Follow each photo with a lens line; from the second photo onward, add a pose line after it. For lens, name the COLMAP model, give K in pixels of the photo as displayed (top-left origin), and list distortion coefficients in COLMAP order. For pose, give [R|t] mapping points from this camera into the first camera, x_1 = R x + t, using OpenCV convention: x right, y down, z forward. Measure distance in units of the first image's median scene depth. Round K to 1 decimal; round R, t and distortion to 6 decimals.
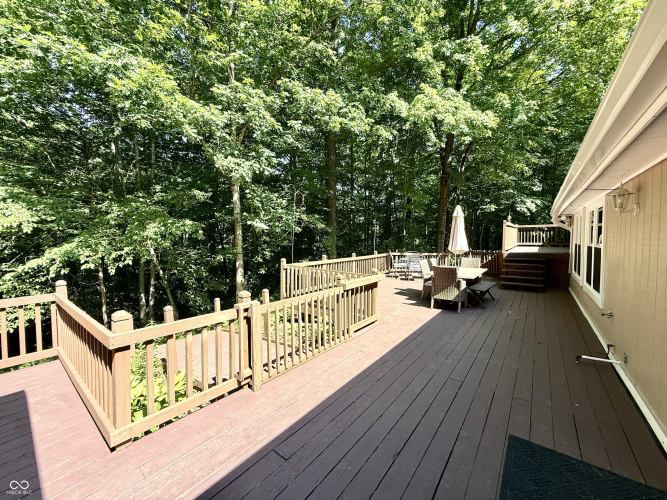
lens RADIAL K [[265.5, 0, 330.1], [0, 265.5, 248.2], [0, 0, 1]] dist [0.000180, 0.001350]
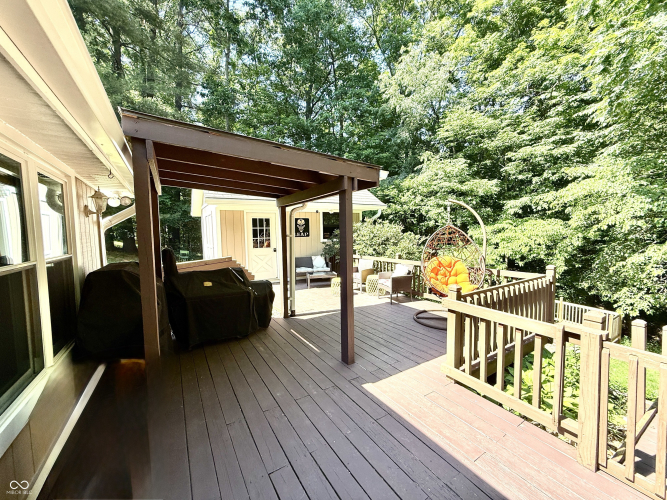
lens RADIAL K [[265.5, 0, 330.5], [0, 265.5, 251.5], [0, 0, 1]] dist [0.000180, 0.001350]
pose [[-0.337919, 0.074510, -0.938221, 0.173062], [-0.021332, 0.995999, 0.086782, -0.008477], [0.940933, 0.049339, -0.334978, 0.211375]]
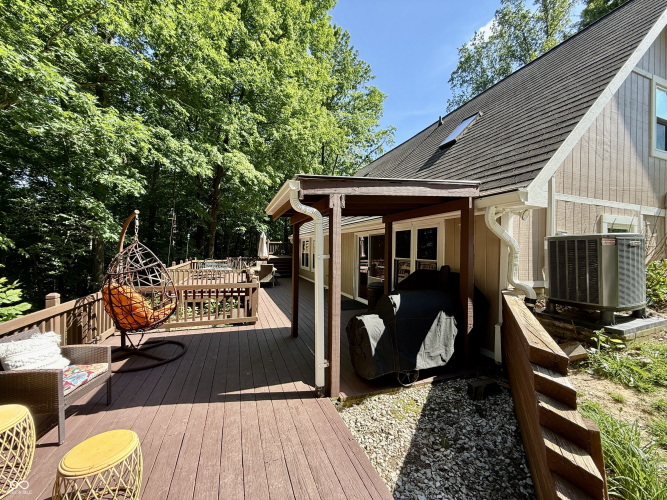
lens RADIAL K [[265.5, 0, 333.5], [0, 265.5, 248.8], [0, 0, 1]] dist [0.000180, 0.001350]
pose [[0.509071, 0.003430, 0.860718, -0.669466], [0.026943, 0.999438, -0.019918, 0.011888], [-0.860303, 0.033331, 0.508693, -0.242177]]
